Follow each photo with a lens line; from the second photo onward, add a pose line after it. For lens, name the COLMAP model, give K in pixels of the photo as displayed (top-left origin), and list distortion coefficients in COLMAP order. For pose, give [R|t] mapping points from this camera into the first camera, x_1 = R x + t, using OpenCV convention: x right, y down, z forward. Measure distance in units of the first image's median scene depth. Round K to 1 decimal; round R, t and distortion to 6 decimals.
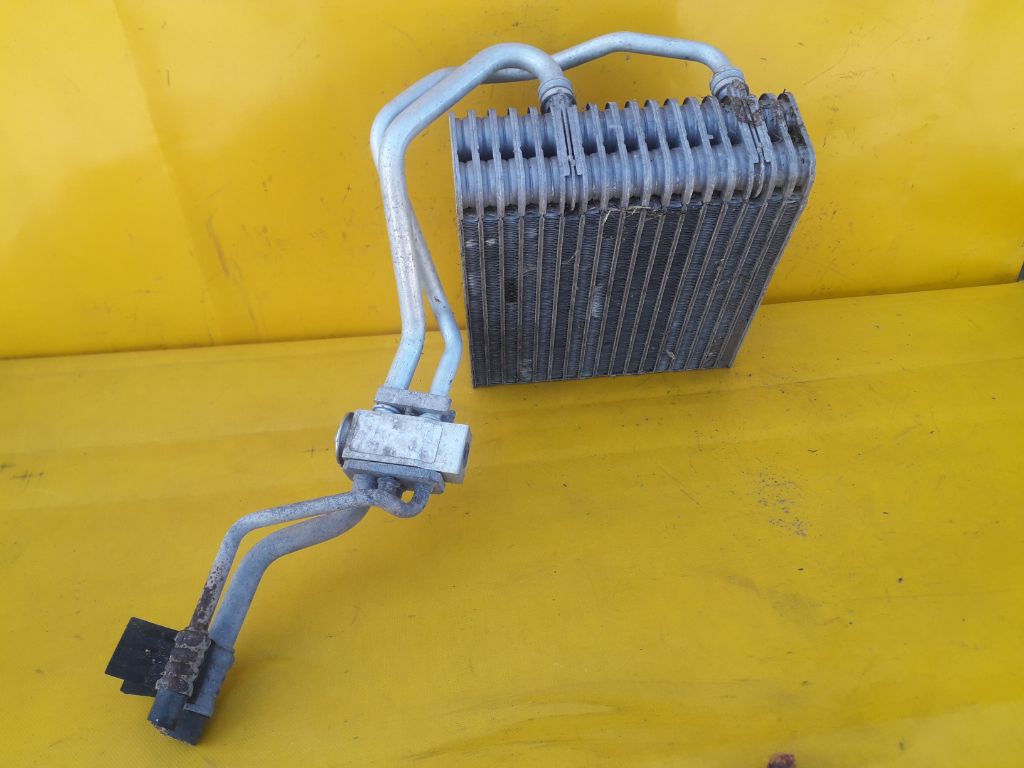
lens RADIAL K [[822.0, 0, 505.5], [0, 822.0, 383.3], [0, 0, 1]] dist [-0.011157, 0.004619]
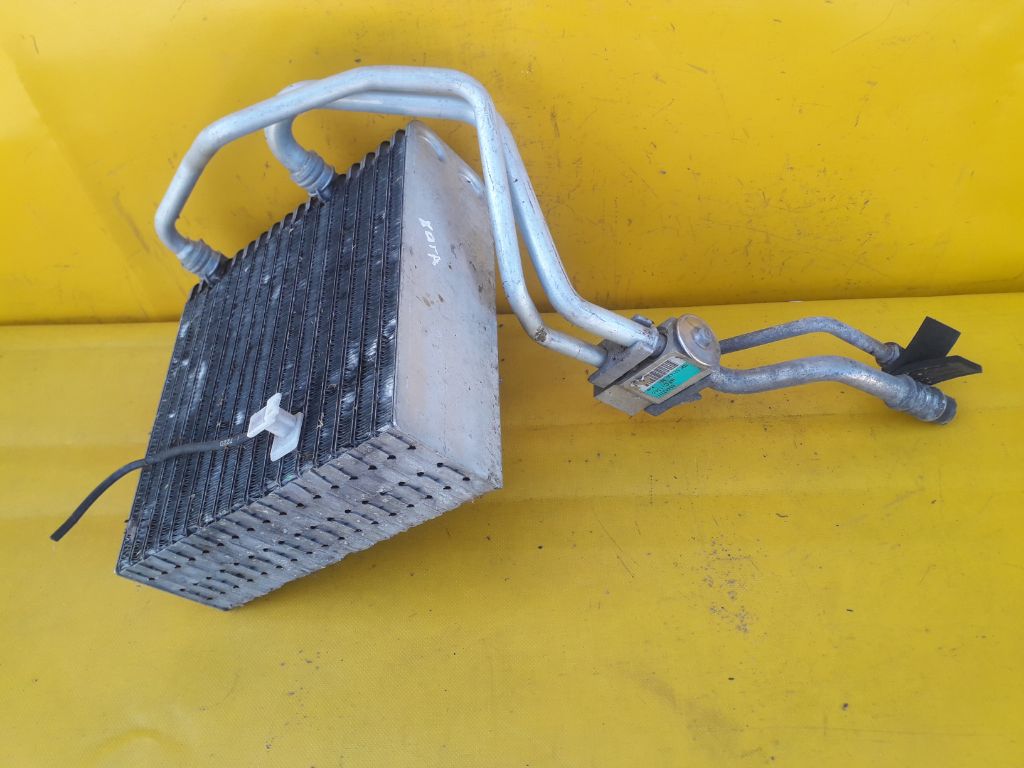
lens RADIAL K [[815.6, 0, 509.3], [0, 815.6, 384.9], [0, 0, 1]] dist [0.002342, -0.008786]
pose [[0.993213, 0.062743, -0.097933, 0.162550], [-0.041476, 0.977724, 0.205754, -0.209760], [0.108661, -0.200295, 0.973691, 0.164494]]
